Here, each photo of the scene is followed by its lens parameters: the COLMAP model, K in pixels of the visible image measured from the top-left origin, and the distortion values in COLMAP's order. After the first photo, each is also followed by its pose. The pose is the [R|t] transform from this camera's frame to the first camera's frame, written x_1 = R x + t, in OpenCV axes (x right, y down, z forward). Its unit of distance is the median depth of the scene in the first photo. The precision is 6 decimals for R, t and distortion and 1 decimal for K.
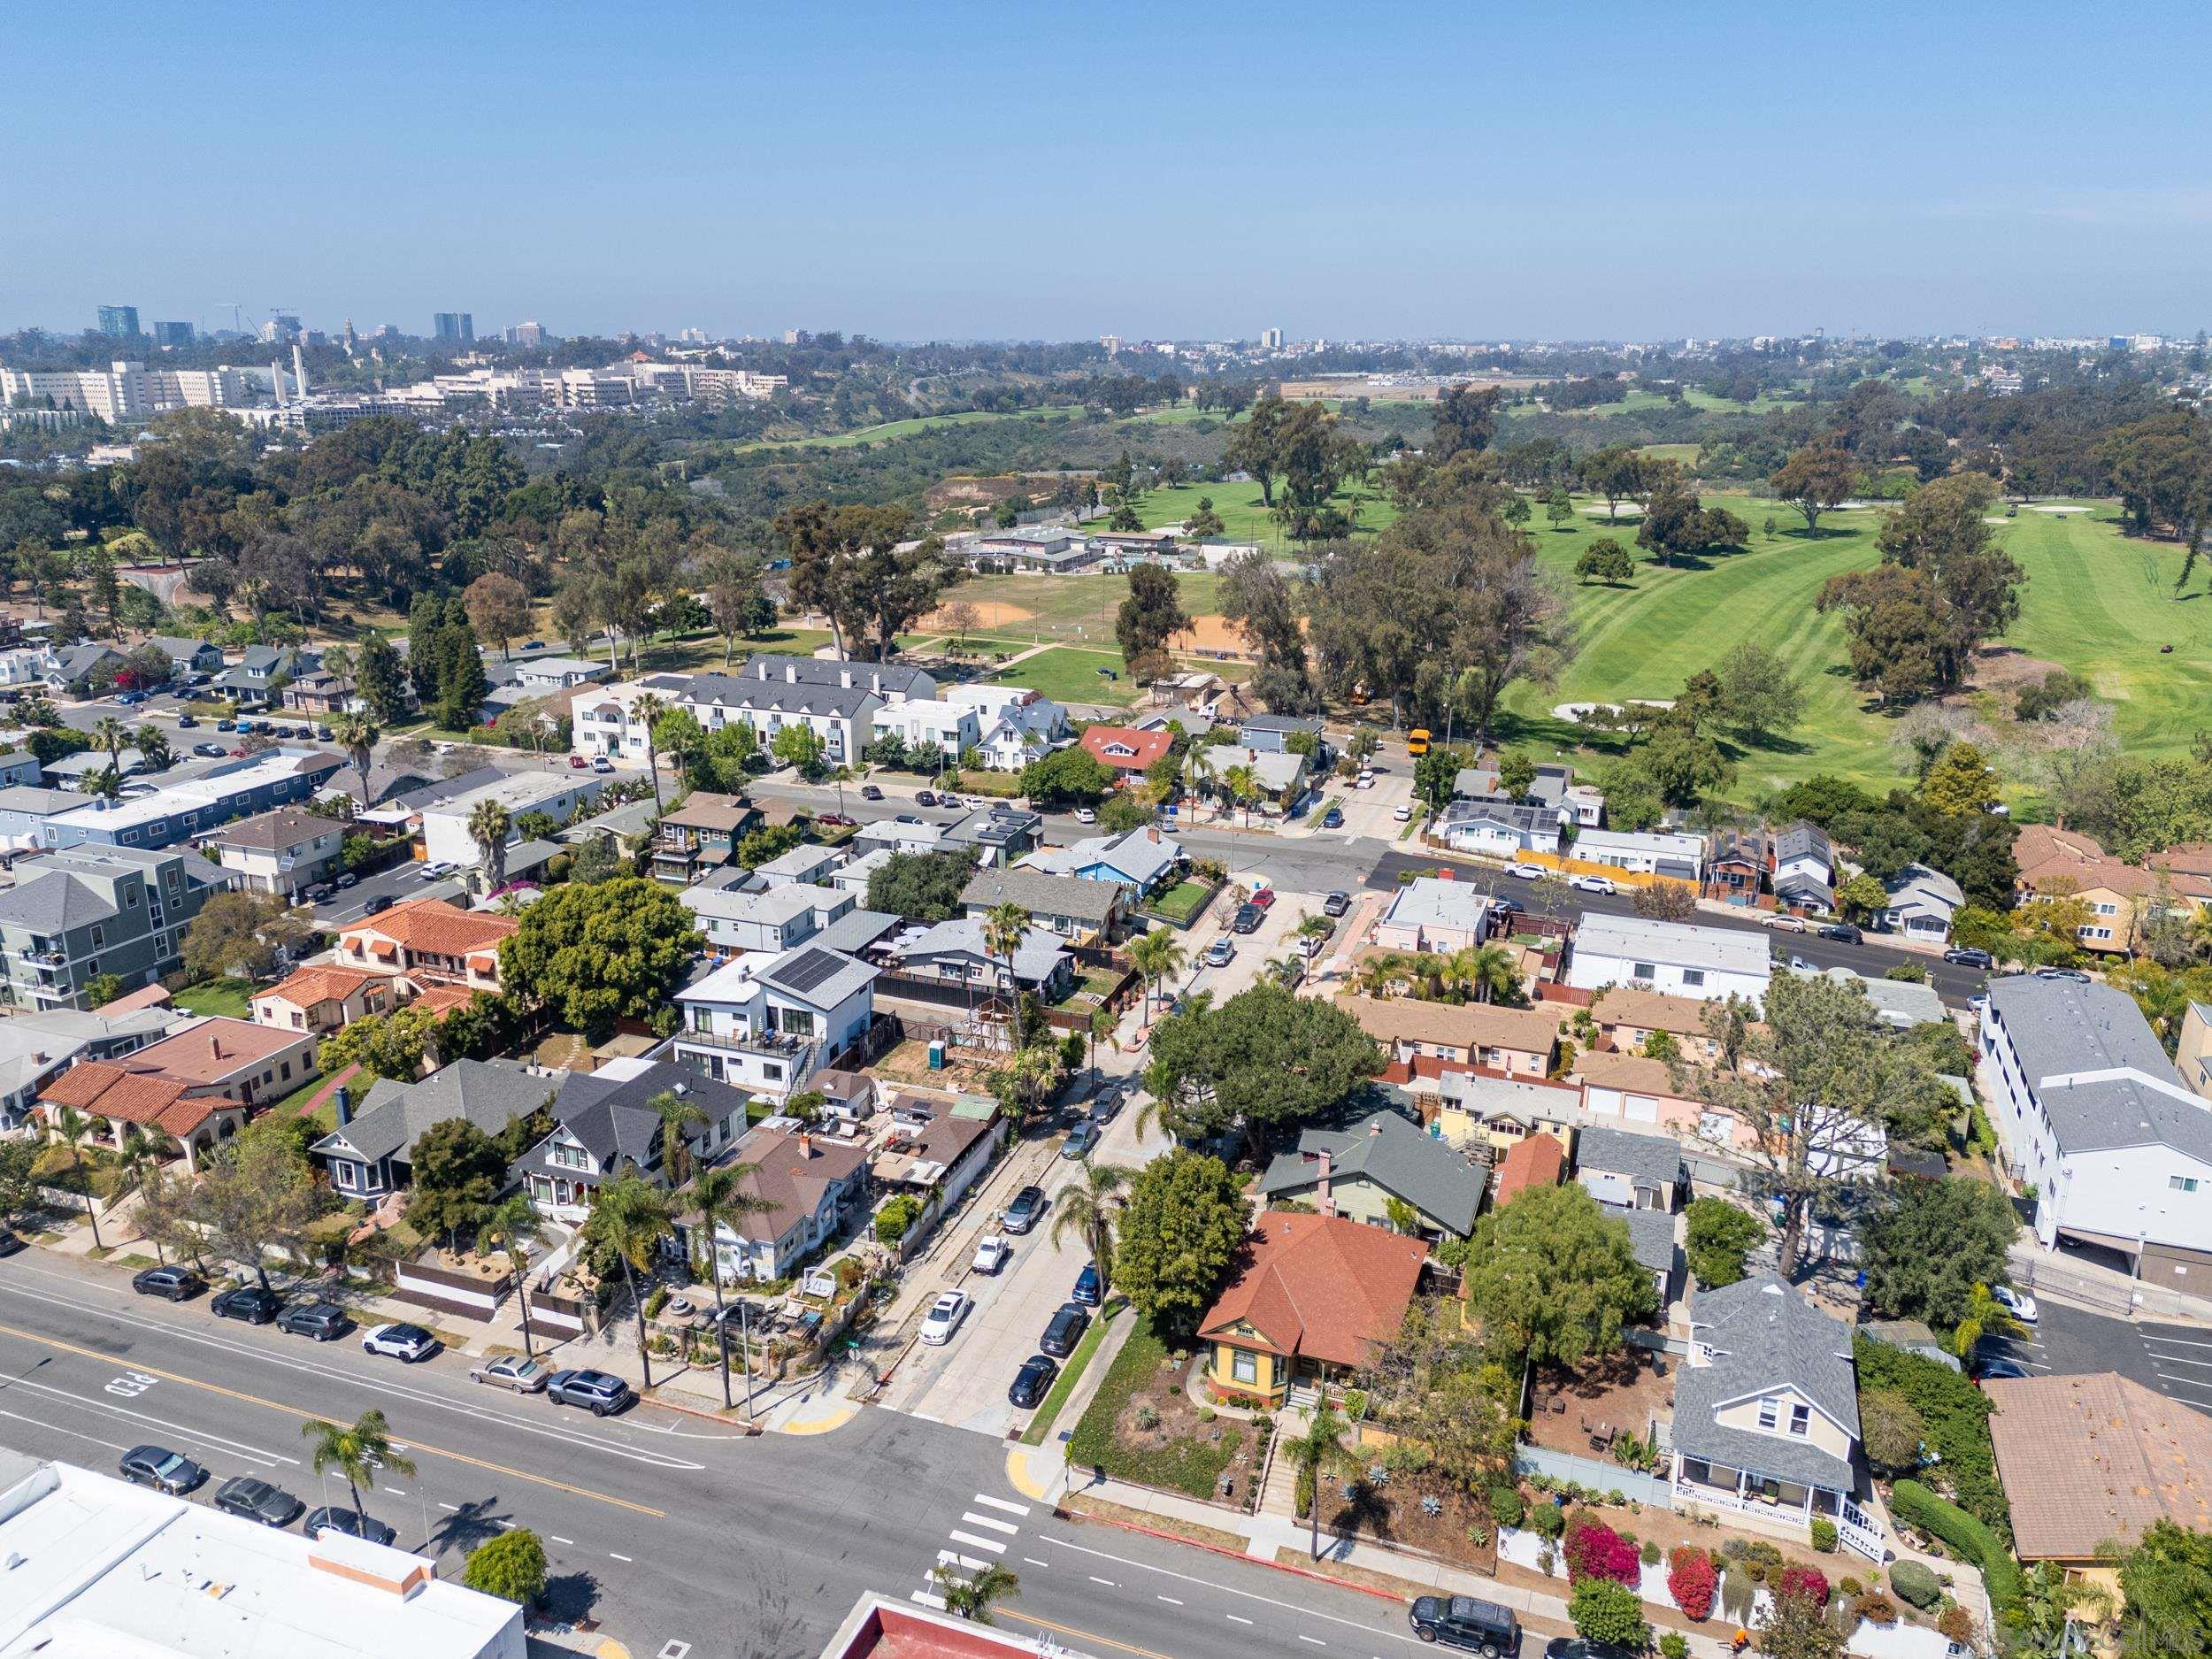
lens RADIAL K [[1617.5, 0, 1102.4], [0, 1617.5, 852.1], [0, 0, 1]] dist [0.090639, -0.097212]
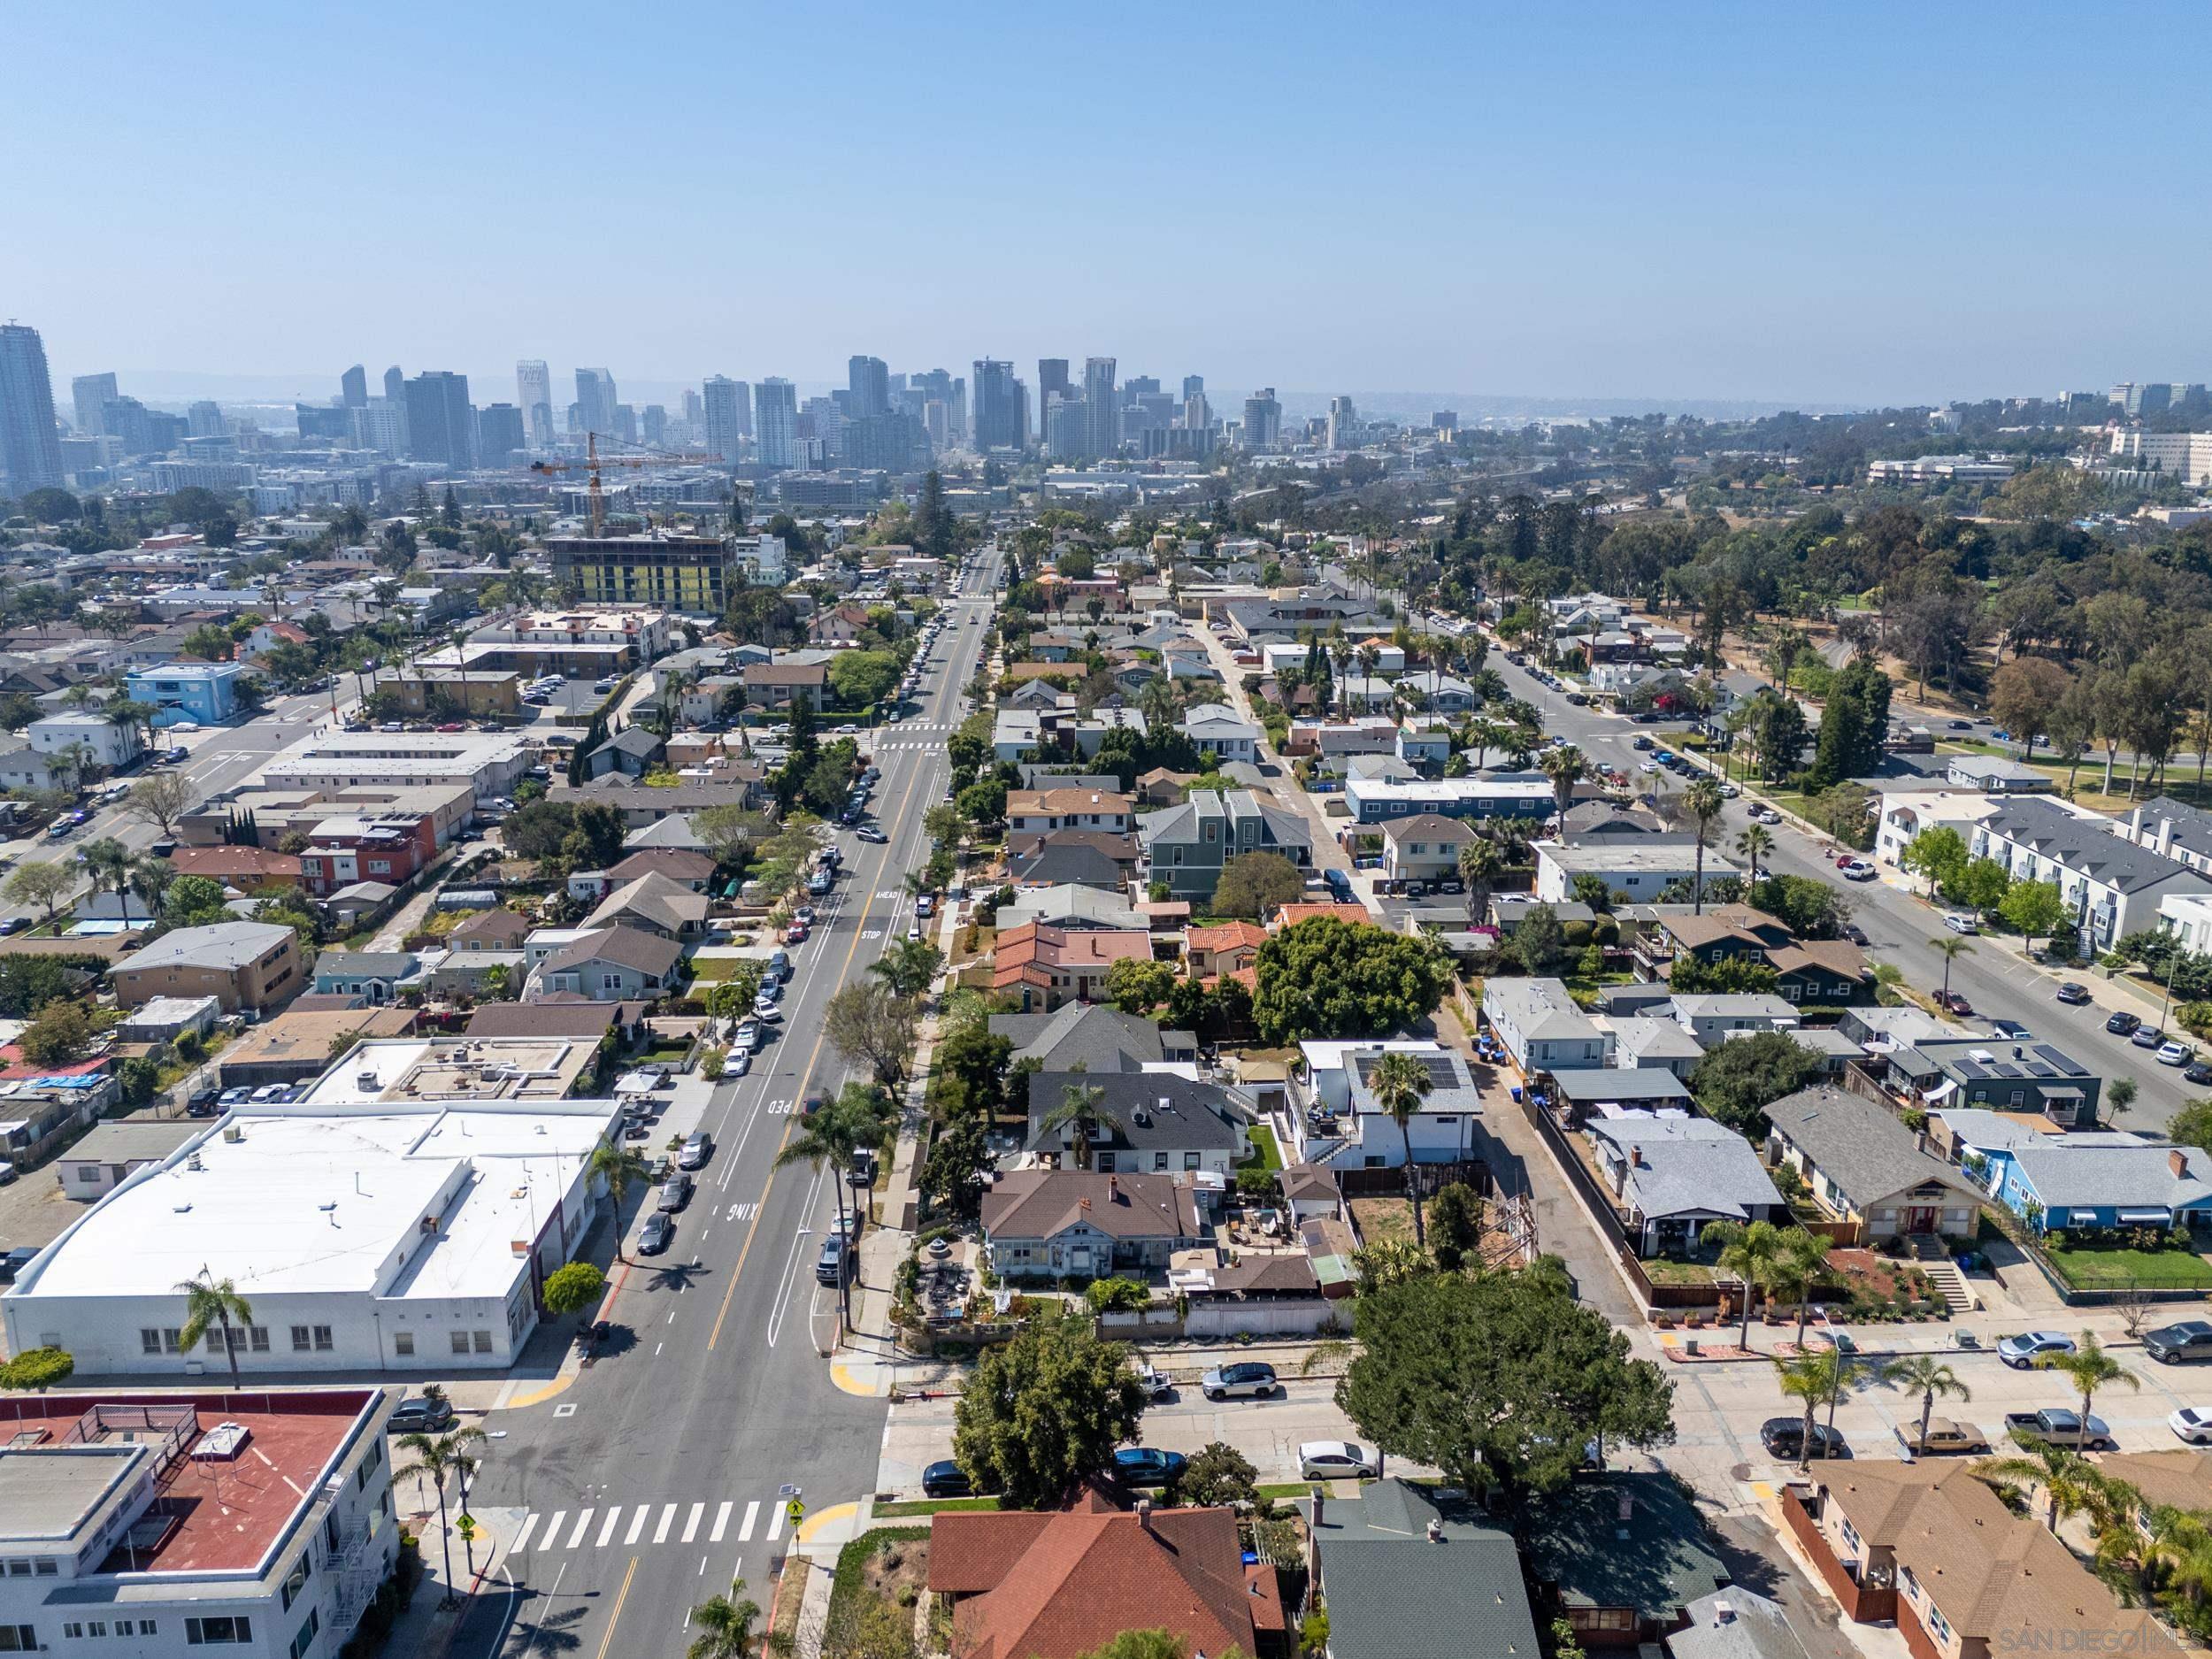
lens RADIAL K [[1617.5, 0, 1102.4], [0, 1617.5, 852.1], [0, 0, 1]] dist [0.090639, -0.097212]
pose [[0.378079, 0.251691, -0.890903, 0.418589], [-0.282486, 0.947803, 0.147886, -0.102584], [0.881622, 0.195755, 0.429444, 0.342613]]
